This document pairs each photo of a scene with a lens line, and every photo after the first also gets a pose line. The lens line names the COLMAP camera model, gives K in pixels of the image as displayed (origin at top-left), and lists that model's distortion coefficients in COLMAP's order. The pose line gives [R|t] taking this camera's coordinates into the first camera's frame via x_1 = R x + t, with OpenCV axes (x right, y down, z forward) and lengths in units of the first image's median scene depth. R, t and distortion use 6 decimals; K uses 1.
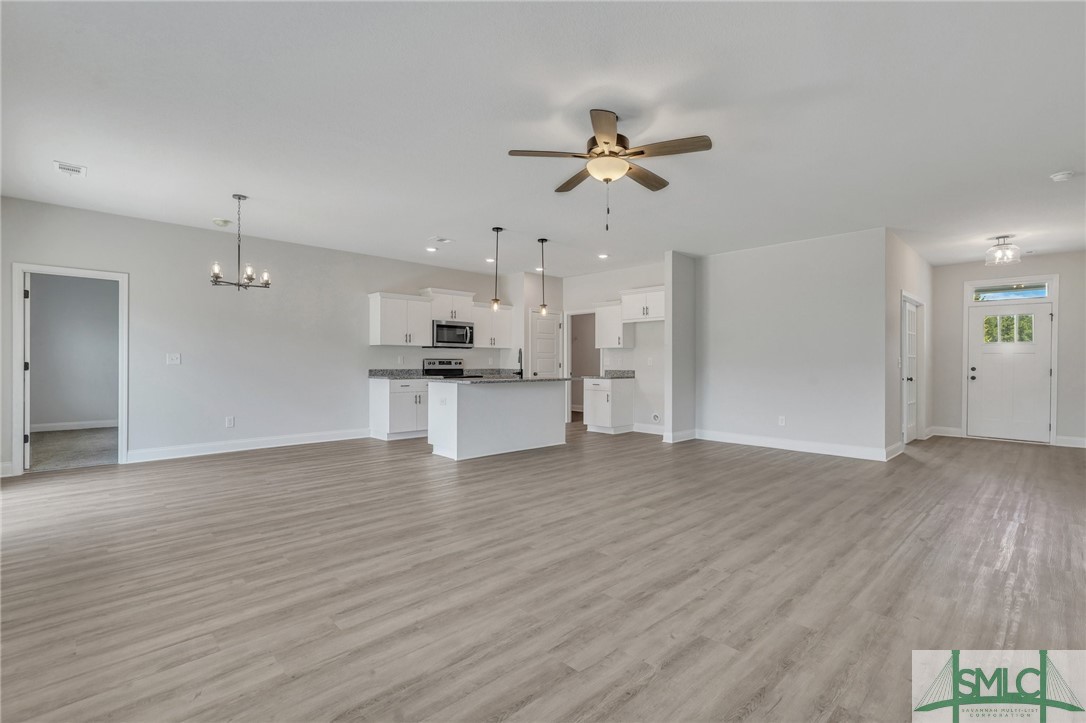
lens RADIAL K [[485.6, 0, 538.6], [0, 485.6, 363.0], [0, 0, 1]] dist [0.001627, 0.000282]
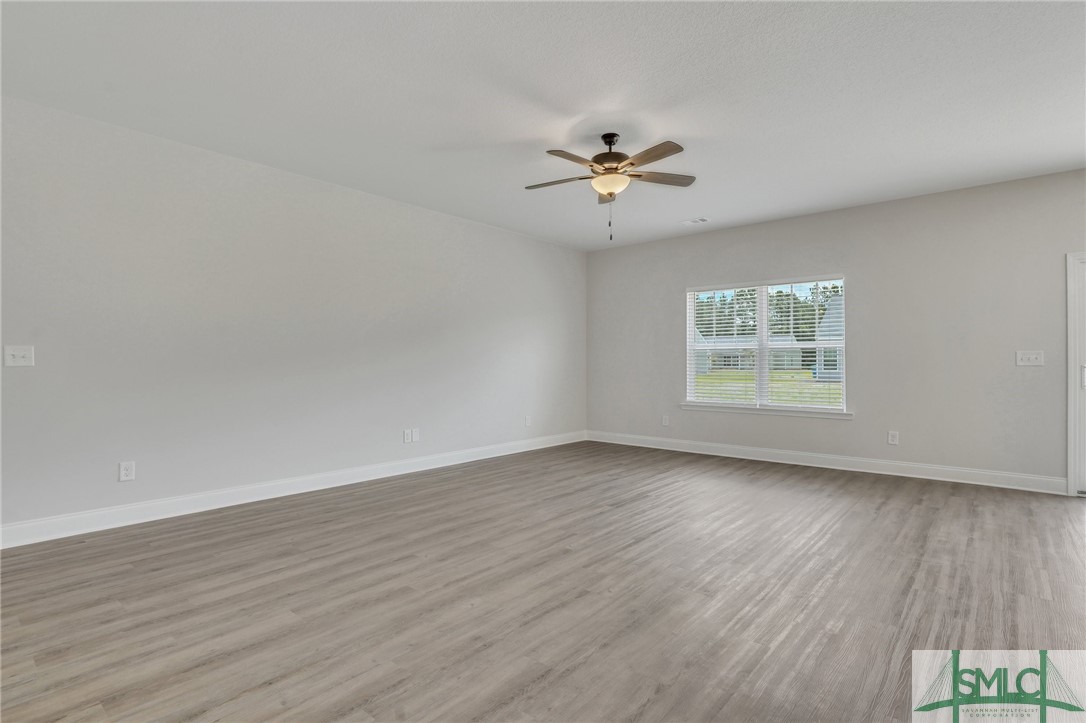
lens RADIAL K [[539.1, 0, 543.0], [0, 539.1, 361.5], [0, 0, 1]] dist [-0.000004, 0.000929]
pose [[-0.994702, -0.003267, -0.102747, 0.400282], [-0.003647, 0.999987, 0.003506, -0.005118], [0.102734, 0.003862, -0.994701, 2.106112]]
